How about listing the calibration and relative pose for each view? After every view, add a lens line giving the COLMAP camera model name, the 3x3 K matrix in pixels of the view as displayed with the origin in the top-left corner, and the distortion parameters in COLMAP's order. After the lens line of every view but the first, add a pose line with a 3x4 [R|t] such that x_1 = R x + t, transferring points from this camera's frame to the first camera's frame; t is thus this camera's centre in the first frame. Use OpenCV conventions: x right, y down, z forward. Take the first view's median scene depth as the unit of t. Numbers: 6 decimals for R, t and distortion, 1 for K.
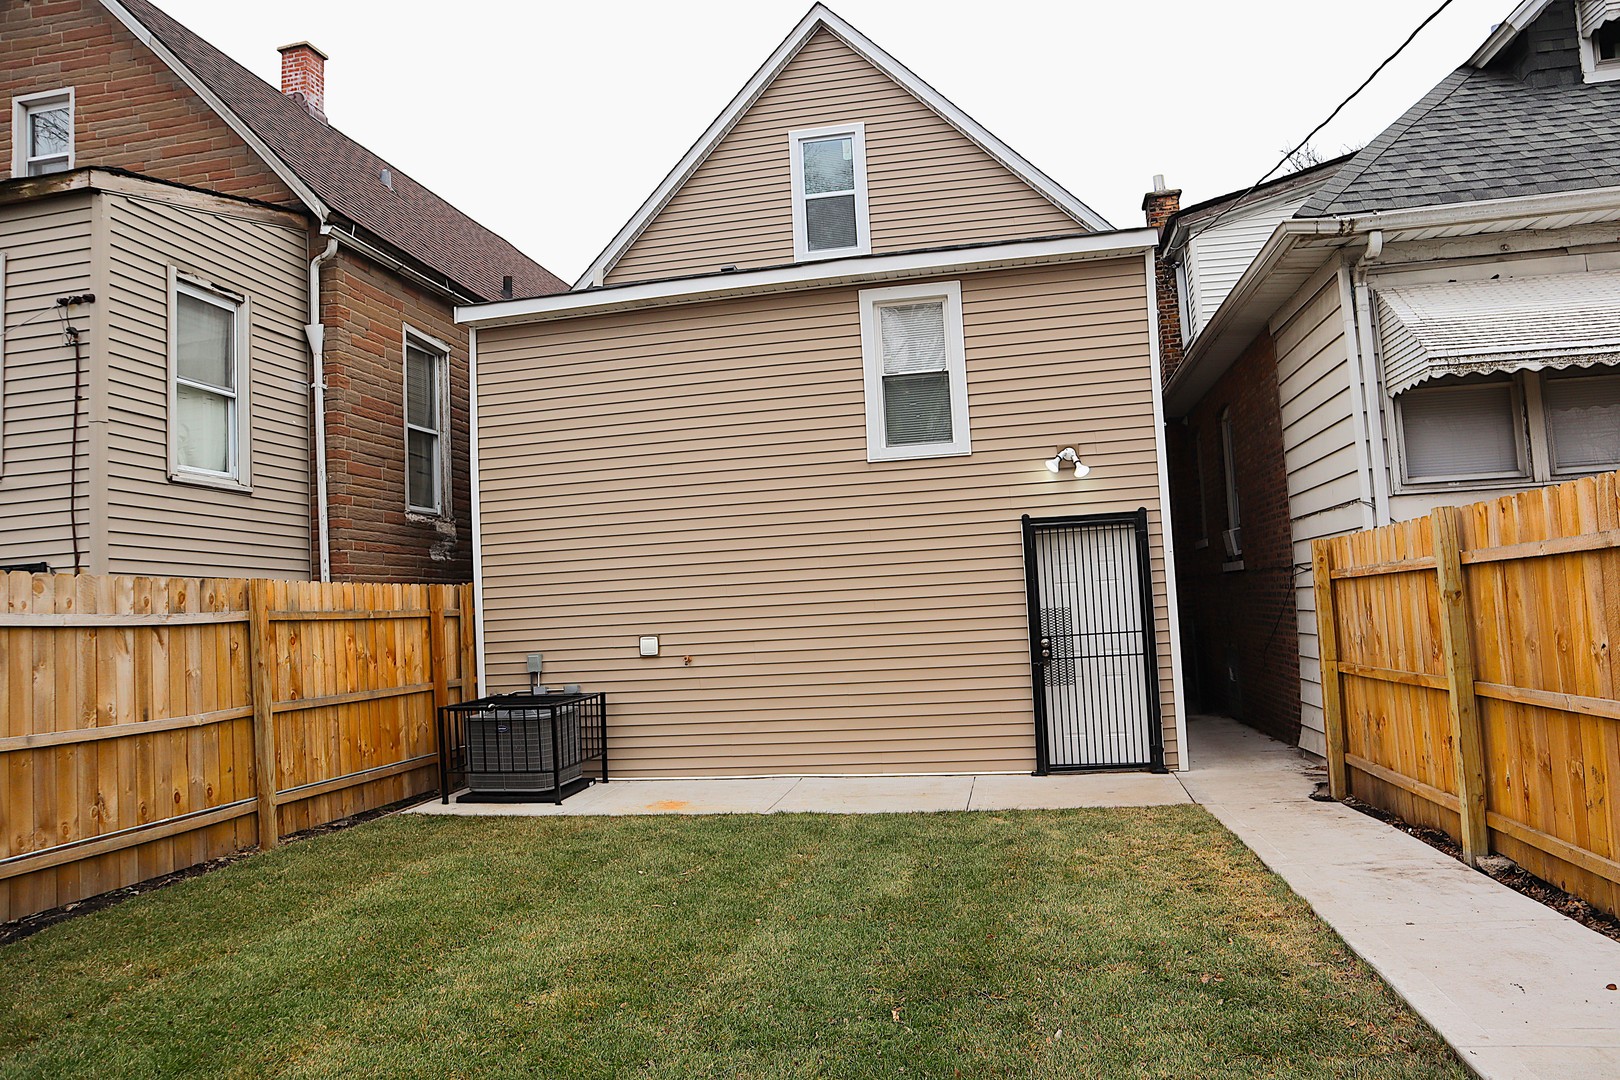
lens RADIAL K [[1110.8, 0, 810.0], [0, 1110.8, 540.0], [0, 0, 1]] dist [-0.128609, 0.072558]
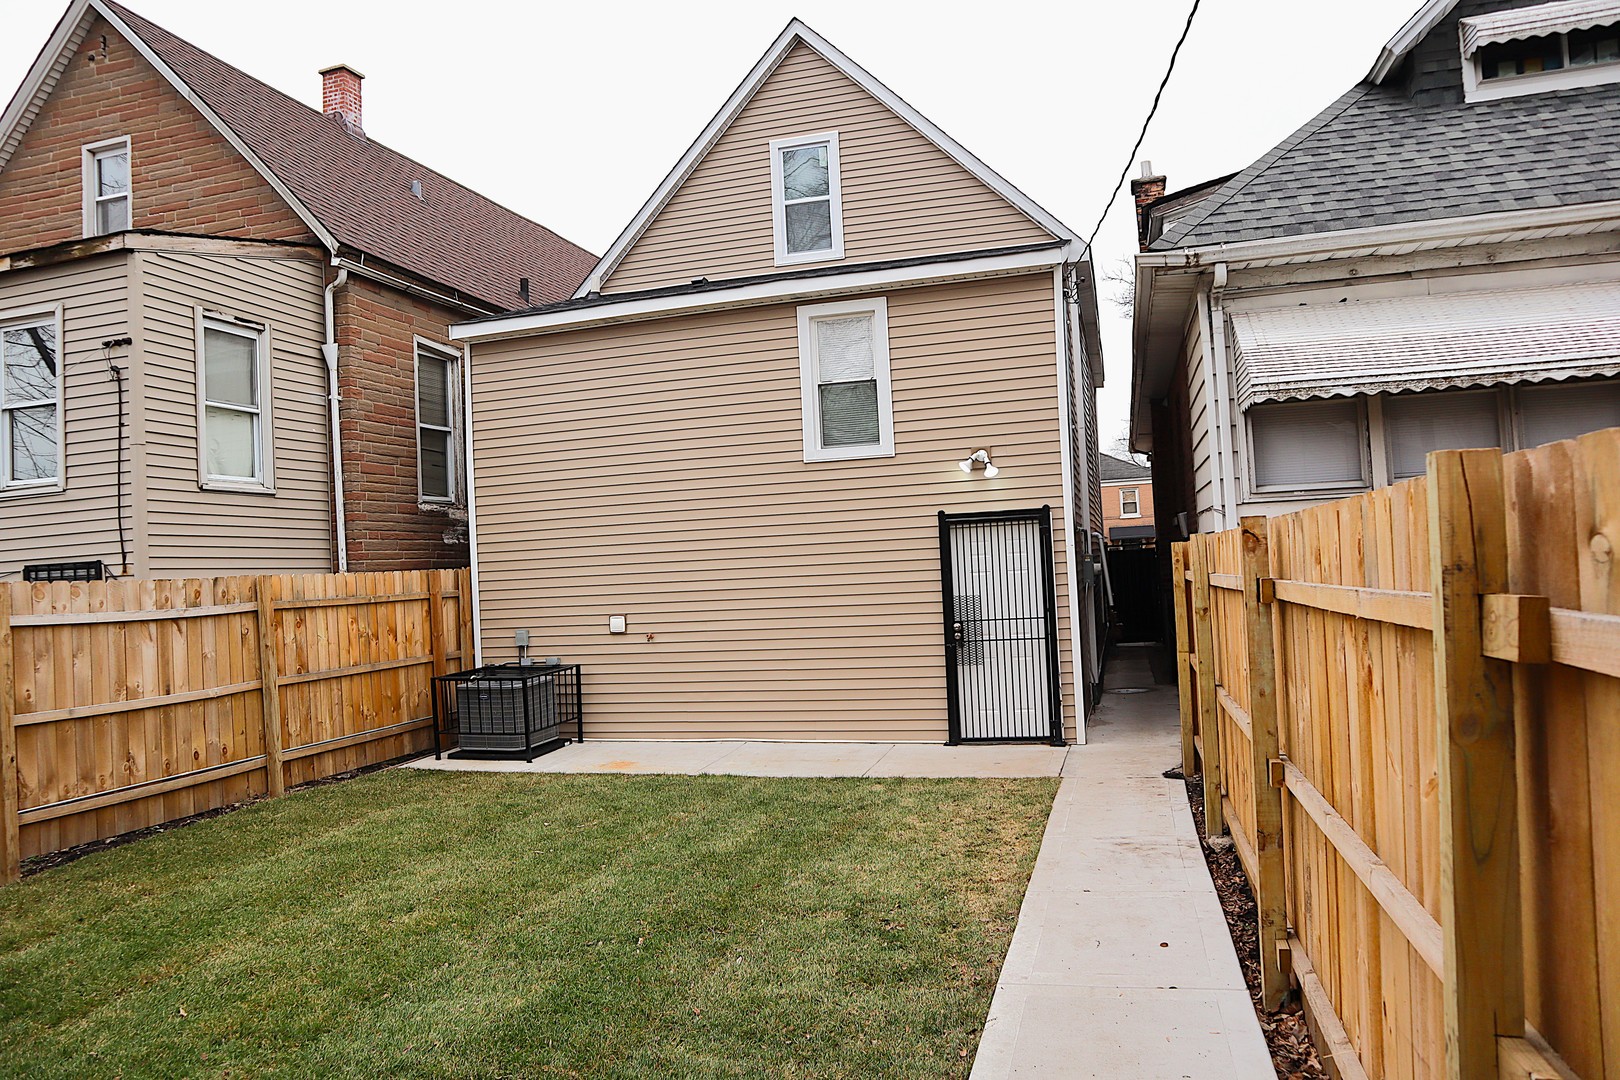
lens RADIAL K [[1110.8, 0, 810.0], [0, 1110.8, 540.0], [0, 0, 1]] dist [-0.128609, 0.072558]
pose [[0.995861, 0.000933, -0.090885, 0.169216], [0.003420, 0.998855, 0.047726, -0.048305], [0.090826, -0.047839, 0.994717, -0.119049]]
